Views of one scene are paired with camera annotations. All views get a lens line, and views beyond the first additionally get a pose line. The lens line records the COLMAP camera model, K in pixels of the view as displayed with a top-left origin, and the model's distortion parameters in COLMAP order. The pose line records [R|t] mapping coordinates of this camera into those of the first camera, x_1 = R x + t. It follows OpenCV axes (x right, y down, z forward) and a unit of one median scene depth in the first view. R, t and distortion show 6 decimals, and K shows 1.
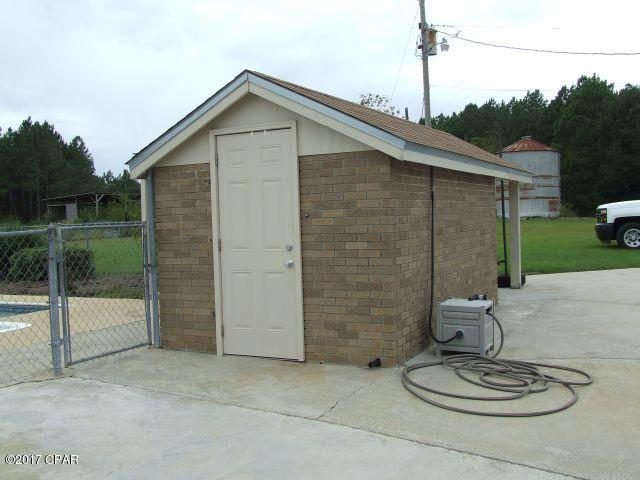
lens RADIAL K [[705.1, 0, 318.9], [0, 705.1, 234.4], [0, 0, 1]] dist [-0.097219, 0.000000]
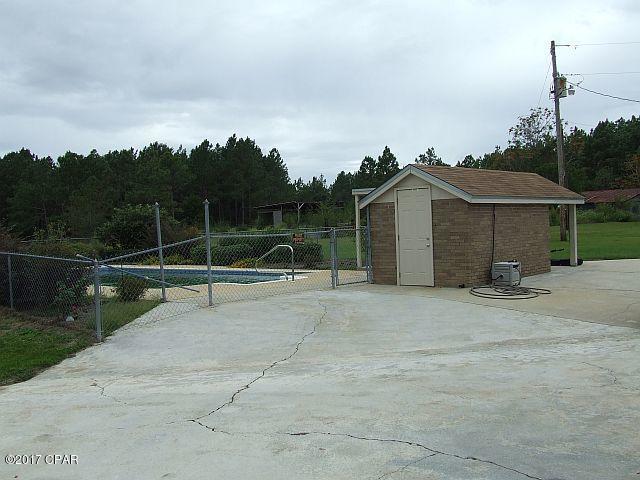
lens RADIAL K [[705.1, 0, 319.6], [0, 705.1, 240.3], [0, 0, 1]] dist [-0.097219, 0.000000]
pose [[0.966774, 0.001756, -0.255626, 0.191733], [-0.000833, 0.999993, 0.003720, 0.015012], [0.255631, -0.003383, 0.966769, -1.251776]]
